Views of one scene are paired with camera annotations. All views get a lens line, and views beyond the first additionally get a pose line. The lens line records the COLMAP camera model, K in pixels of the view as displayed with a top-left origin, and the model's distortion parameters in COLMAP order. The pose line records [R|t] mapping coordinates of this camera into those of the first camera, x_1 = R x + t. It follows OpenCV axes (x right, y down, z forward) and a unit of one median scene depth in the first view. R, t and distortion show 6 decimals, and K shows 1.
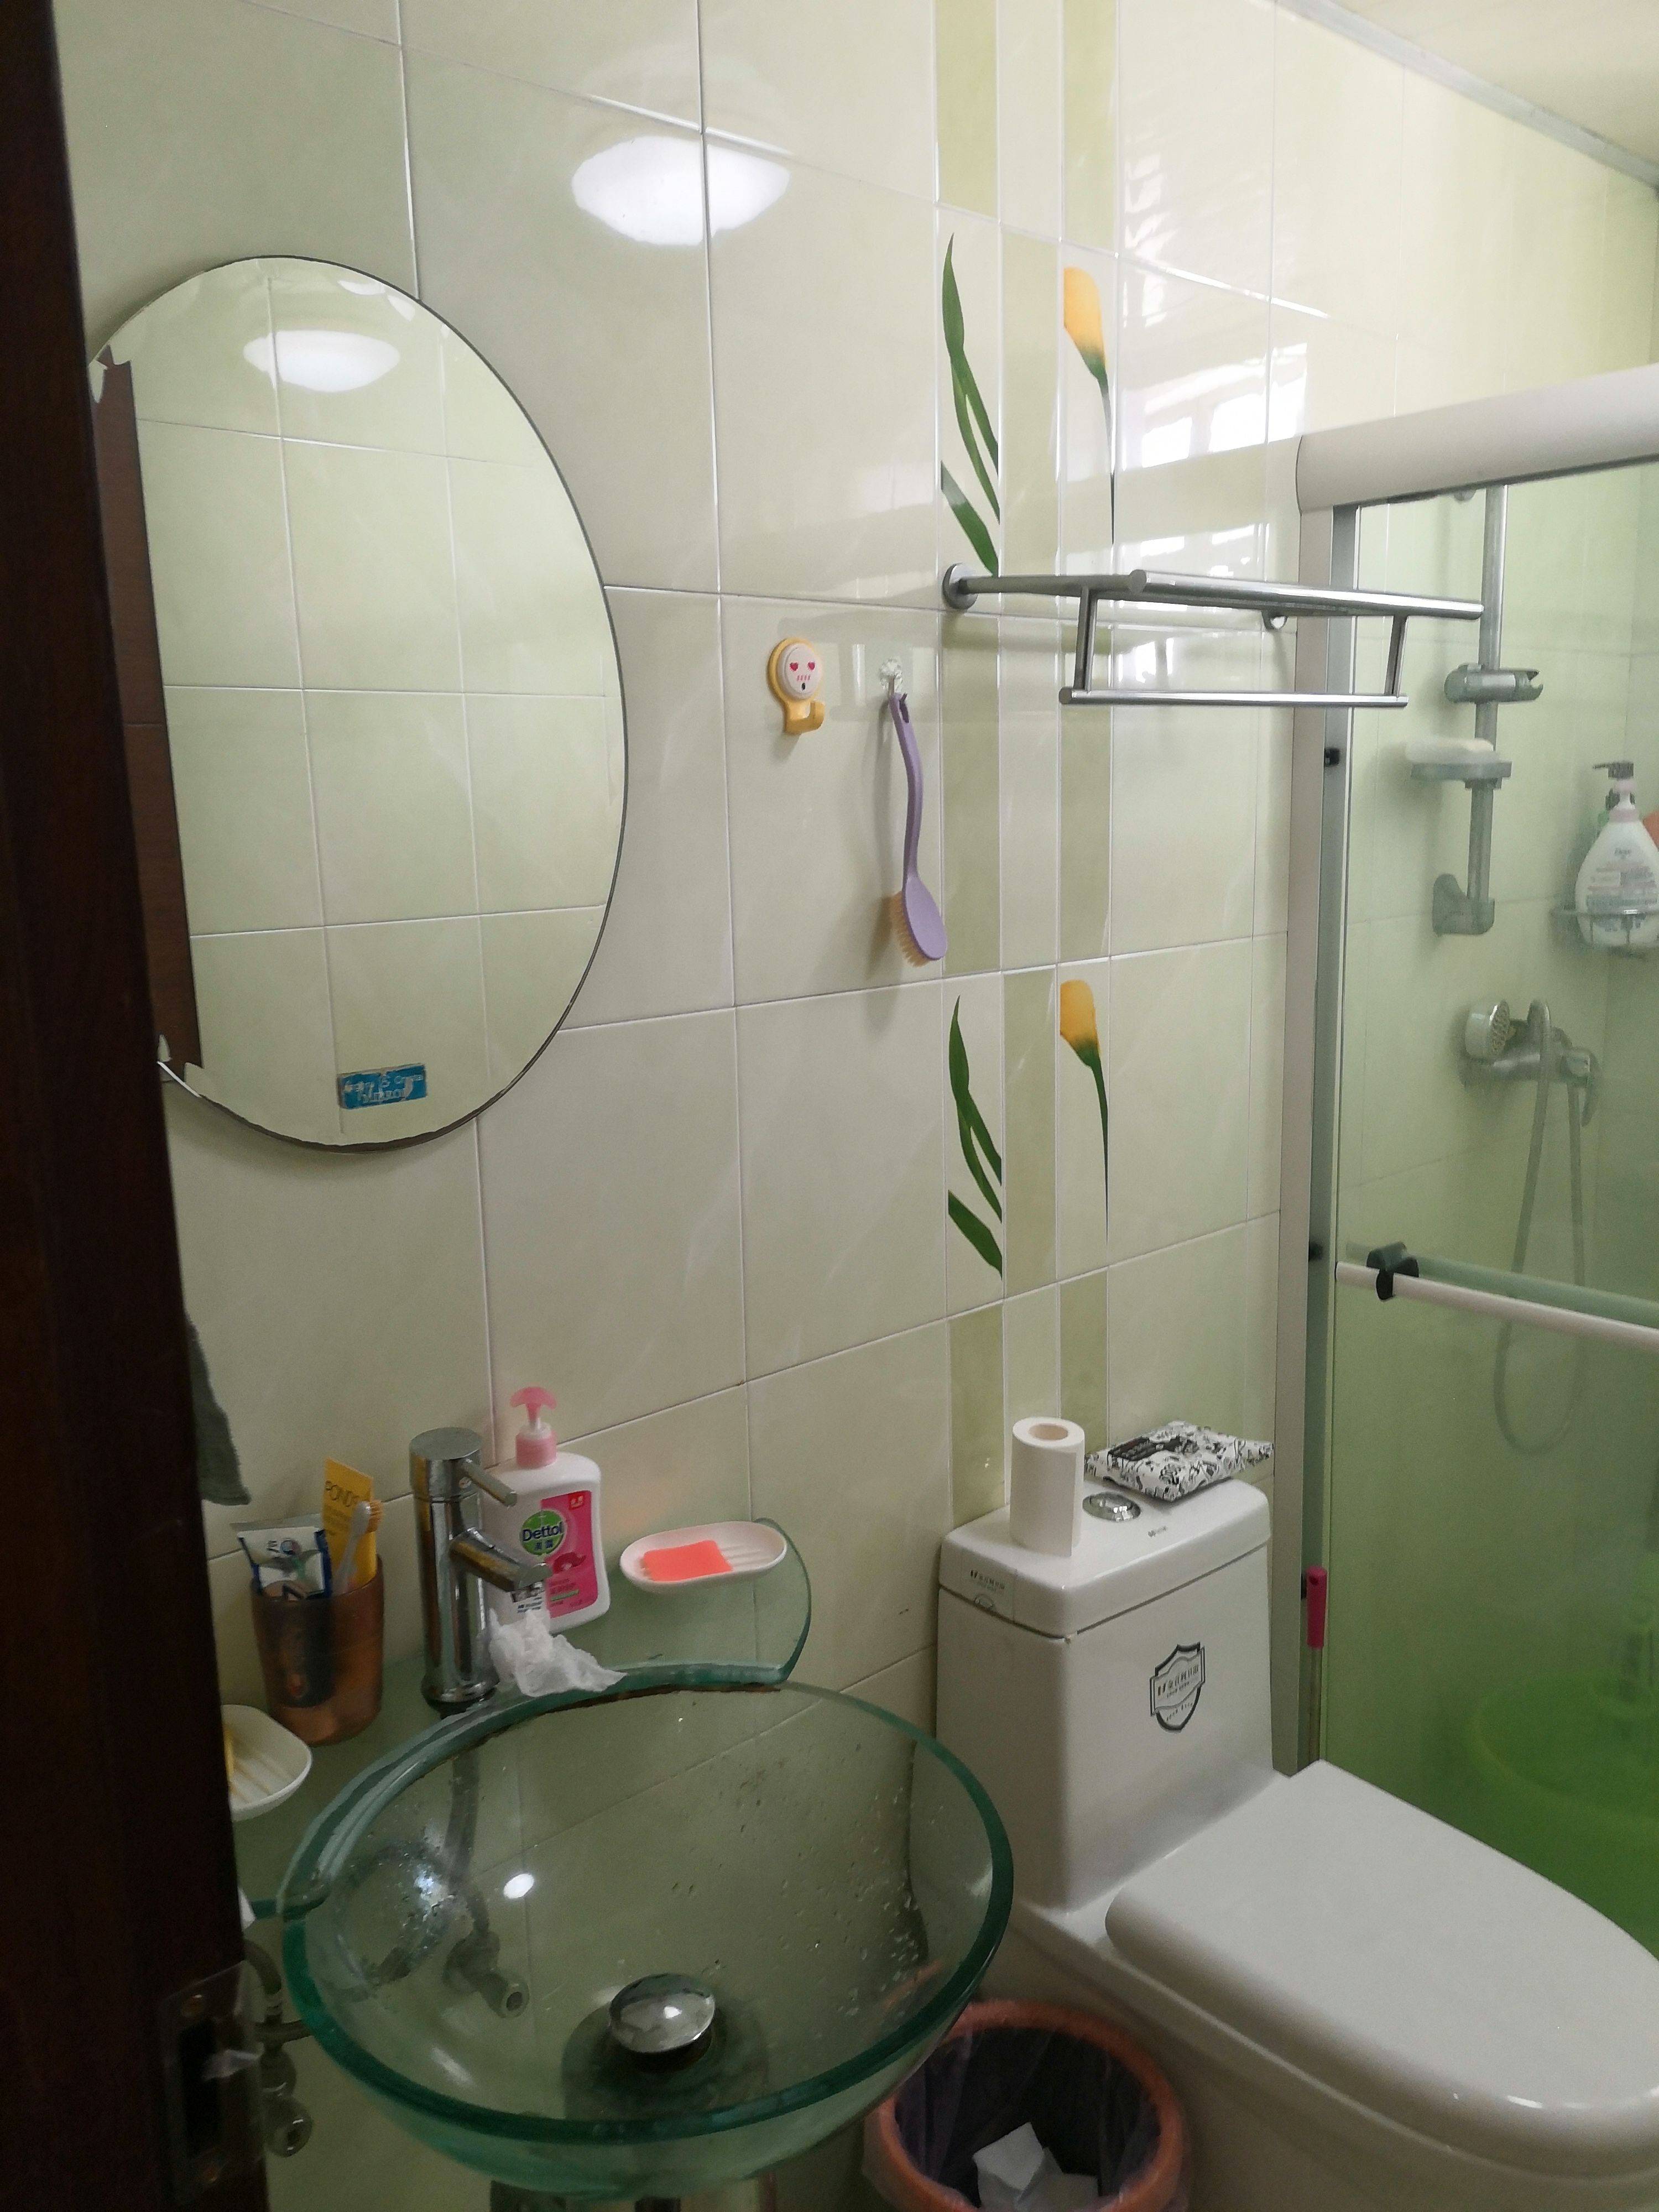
lens RADIAL K [[1663.3, 0, 826.5], [0, 1663.3, 1089.4], [0, 0, 1]] dist [0.092237, -0.121576]
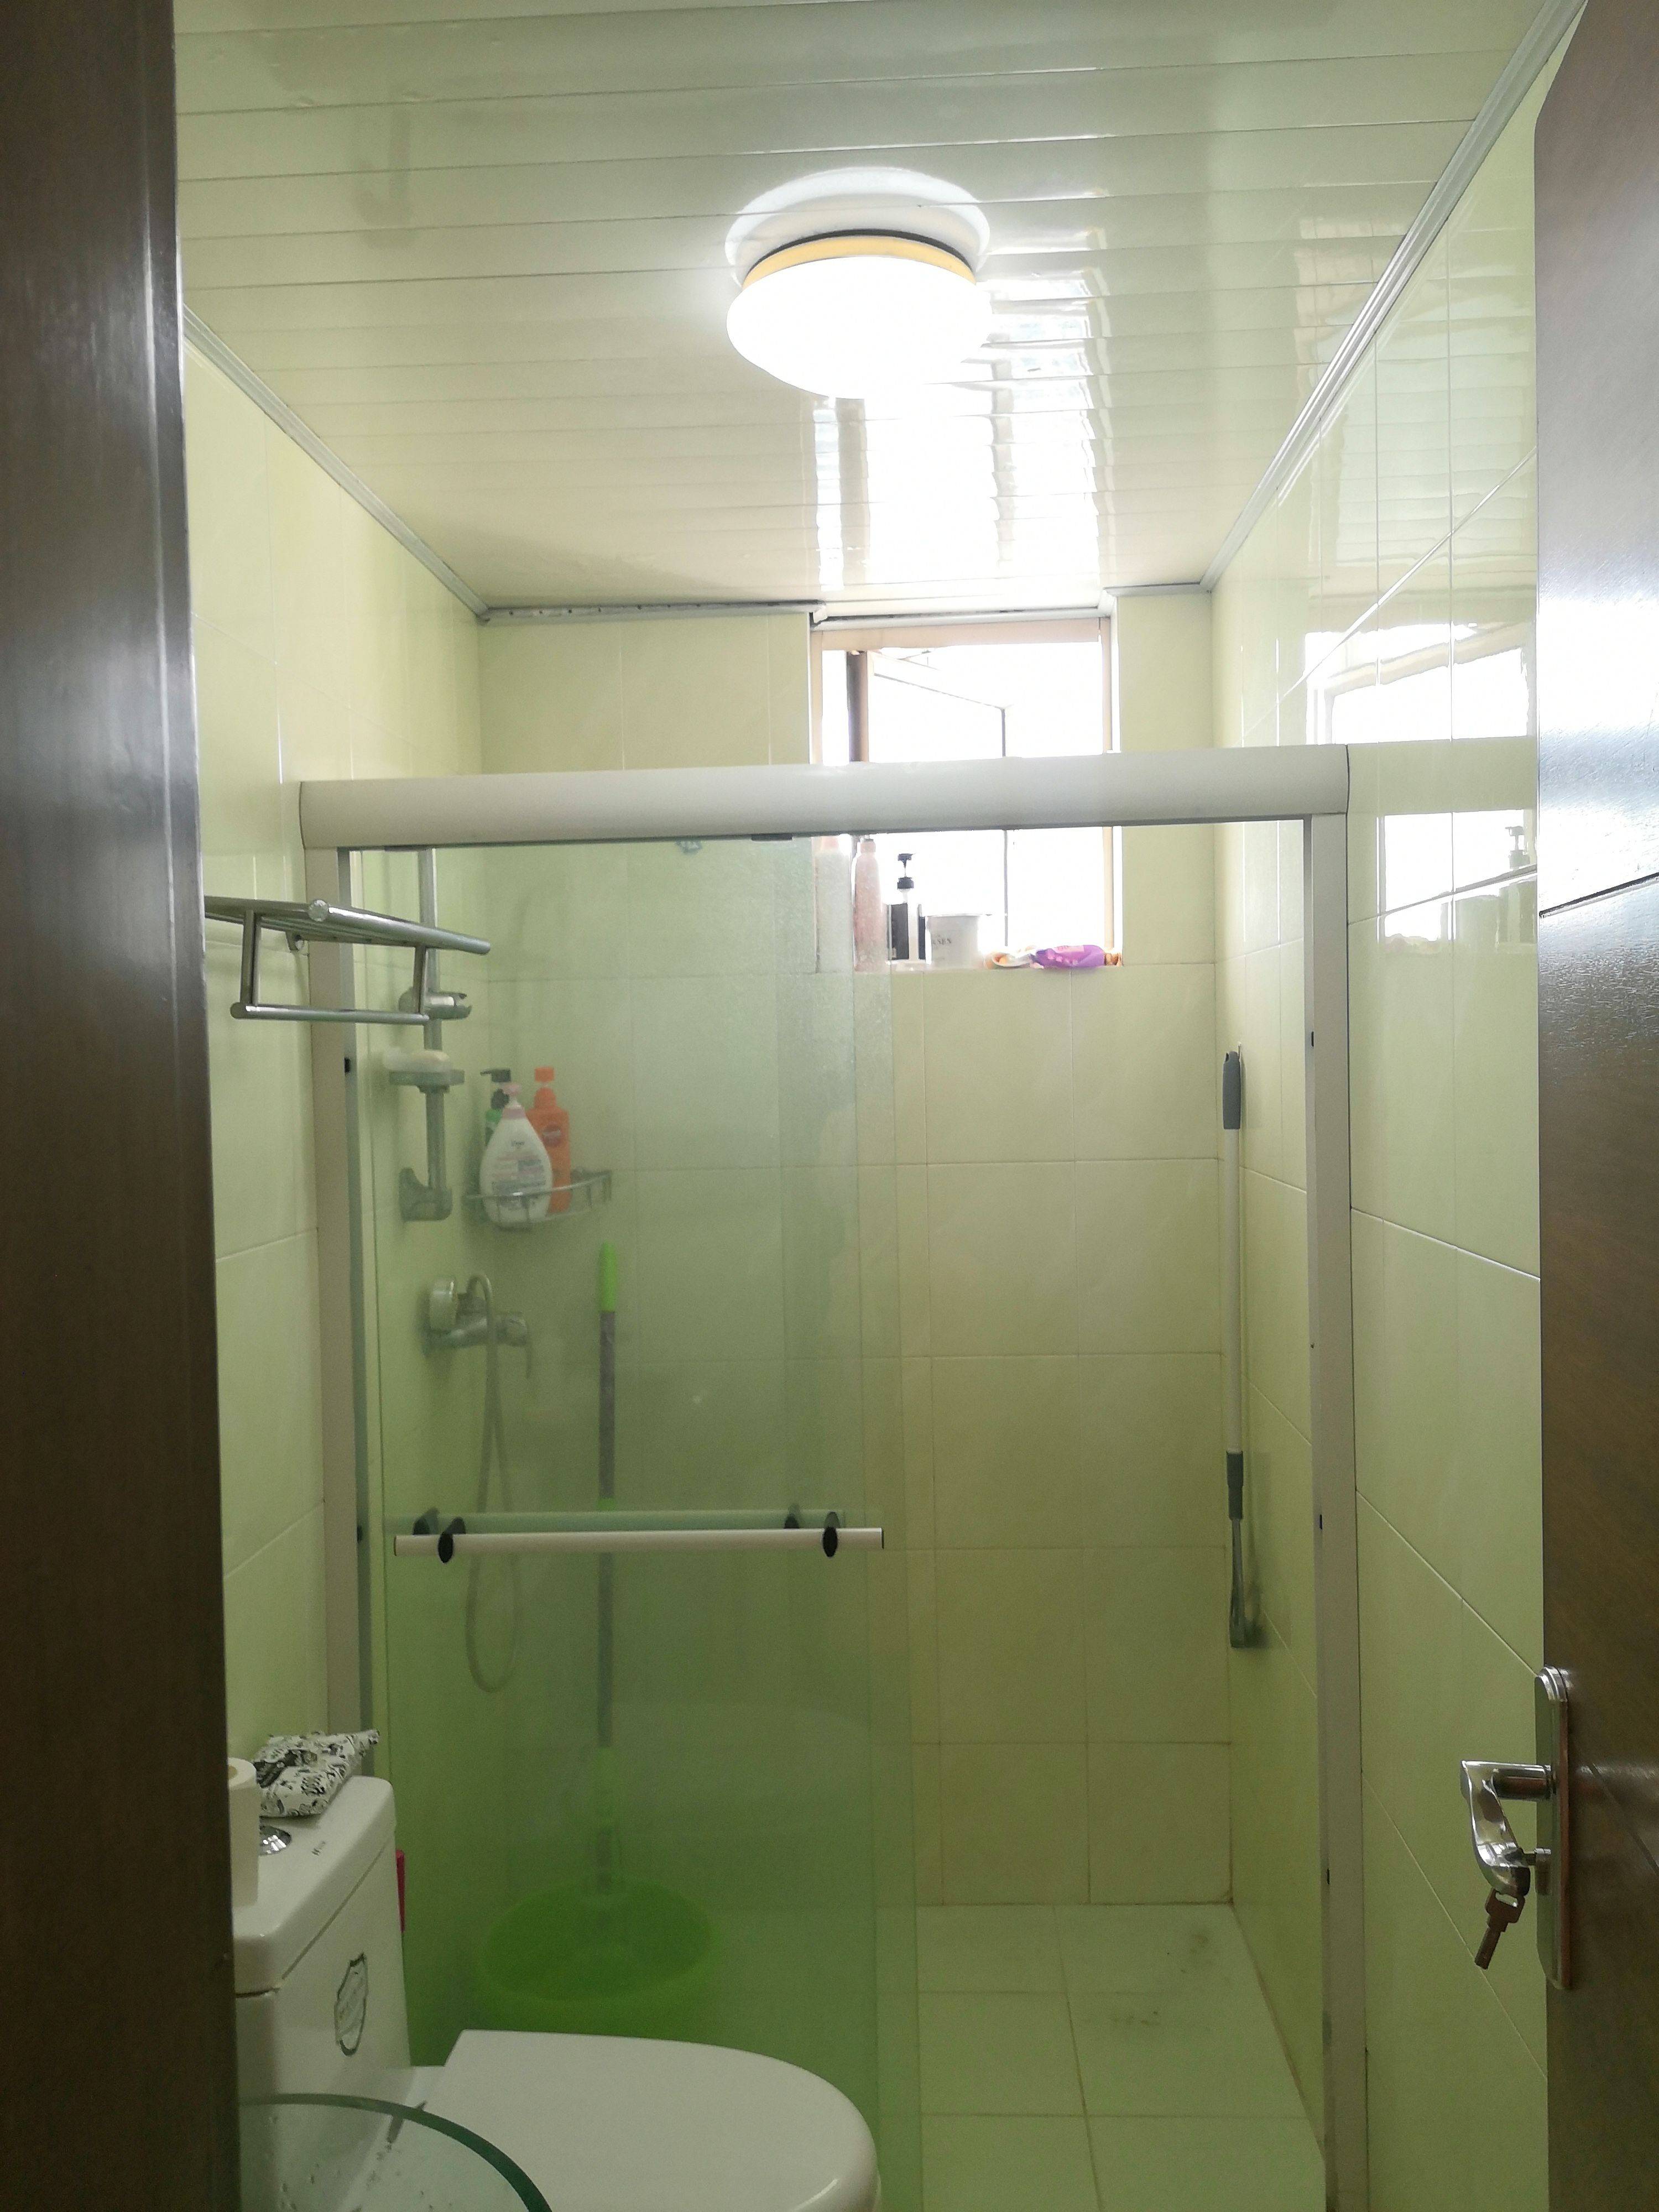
lens RADIAL K [[1663.3, 0, 826.5], [0, 1663.3, 1089.4], [0, 0, 1]] dist [0.092237, -0.121576]
pose [[0.706455, -0.012331, 0.707650, -0.230051], [0.134477, 0.983973, -0.117104, -0.012459], [-0.694865, 0.177892, 0.696791, 0.026087]]
